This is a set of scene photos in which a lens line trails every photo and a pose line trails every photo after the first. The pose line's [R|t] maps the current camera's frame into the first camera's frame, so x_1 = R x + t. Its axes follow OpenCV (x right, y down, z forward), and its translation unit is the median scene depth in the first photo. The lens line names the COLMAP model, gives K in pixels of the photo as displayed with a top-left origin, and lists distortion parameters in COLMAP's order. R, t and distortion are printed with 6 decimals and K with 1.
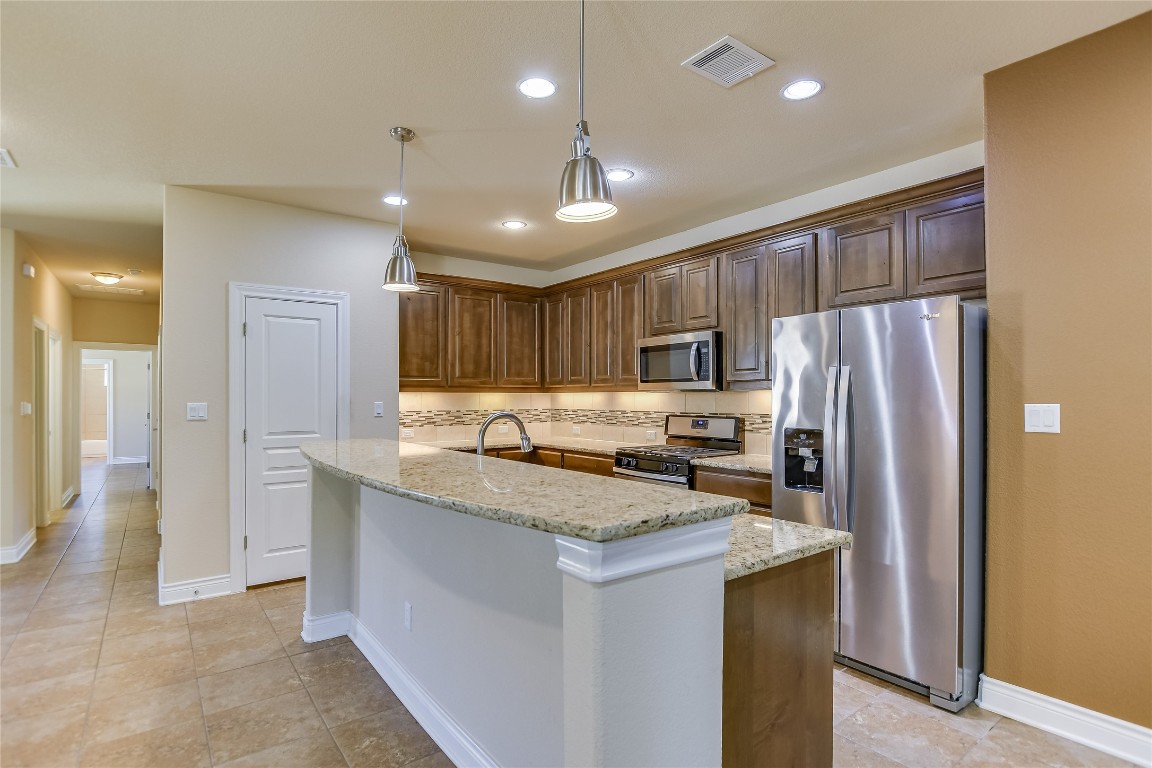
lens RADIAL K [[584.9, 0, 587.0], [0, 584.9, 394.5], [0, 0, 1]] dist [-0.018913, -0.000786]
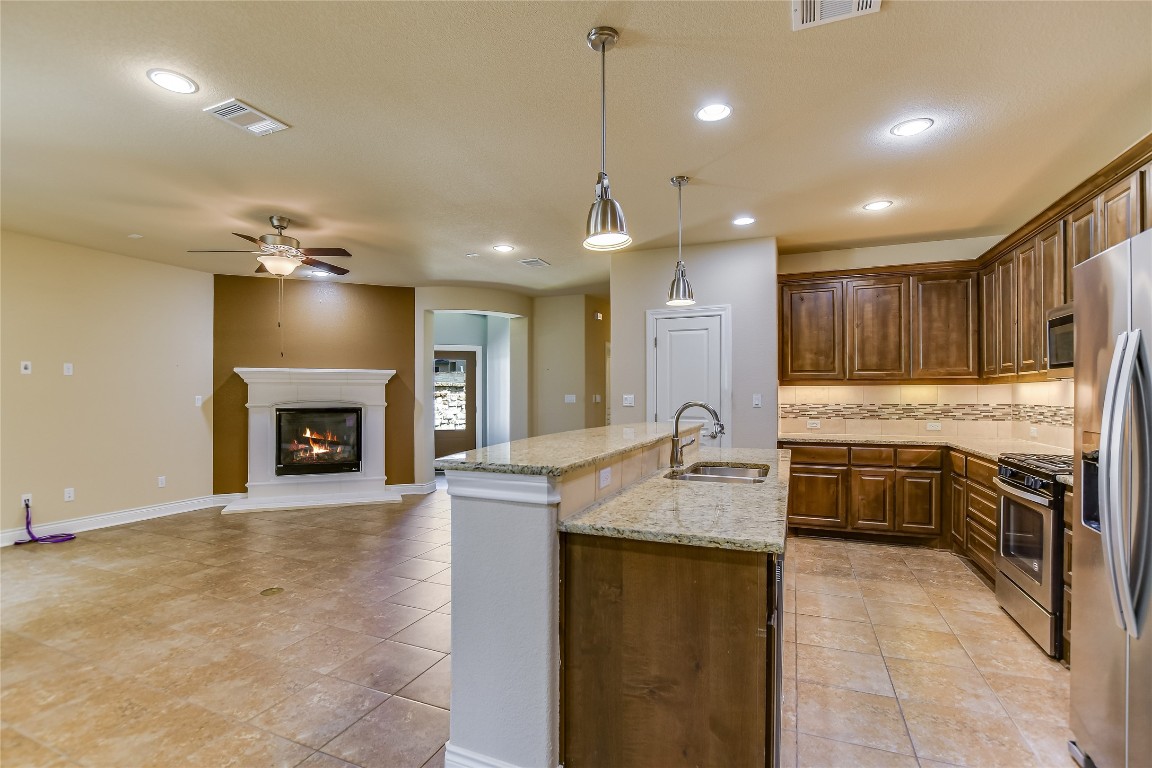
lens RADIAL K [[530.1, 0, 543.2], [0, 530.1, 393.2], [0, 0, 1]] dist [-0.021086, 0.000083]
pose [[0.484899, -0.001749, -0.874569, 0.314954], [0.005530, 0.999984, 0.001066, 0.006114], [0.874553, -0.005353, 0.484901, 0.107636]]
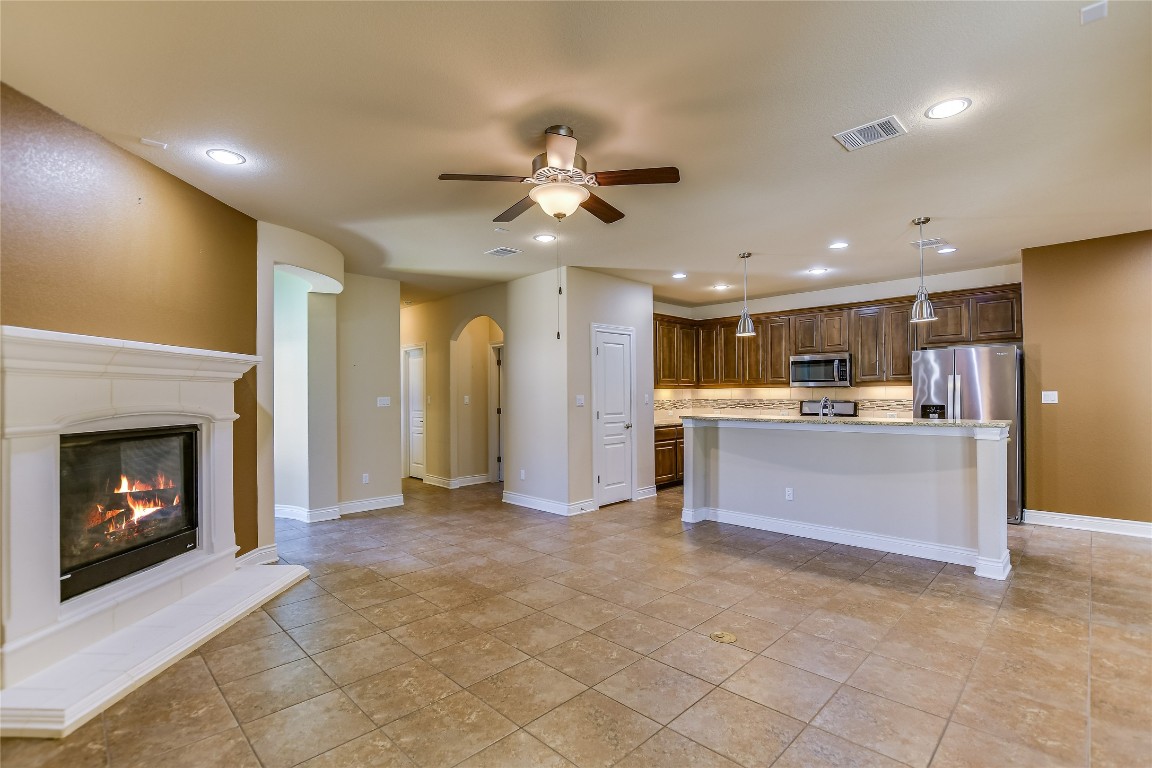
lens RADIAL K [[530.1, 0, 611.5], [0, 530.1, 385.6], [0, 0, 1]] dist [-0.021086, 0.000083]
pose [[0.985453, -0.000470, 0.169948, -0.615278], [0.002758, 0.999909, -0.013232, 0.007482], [-0.169926, 0.013508, 0.985364, -0.371394]]
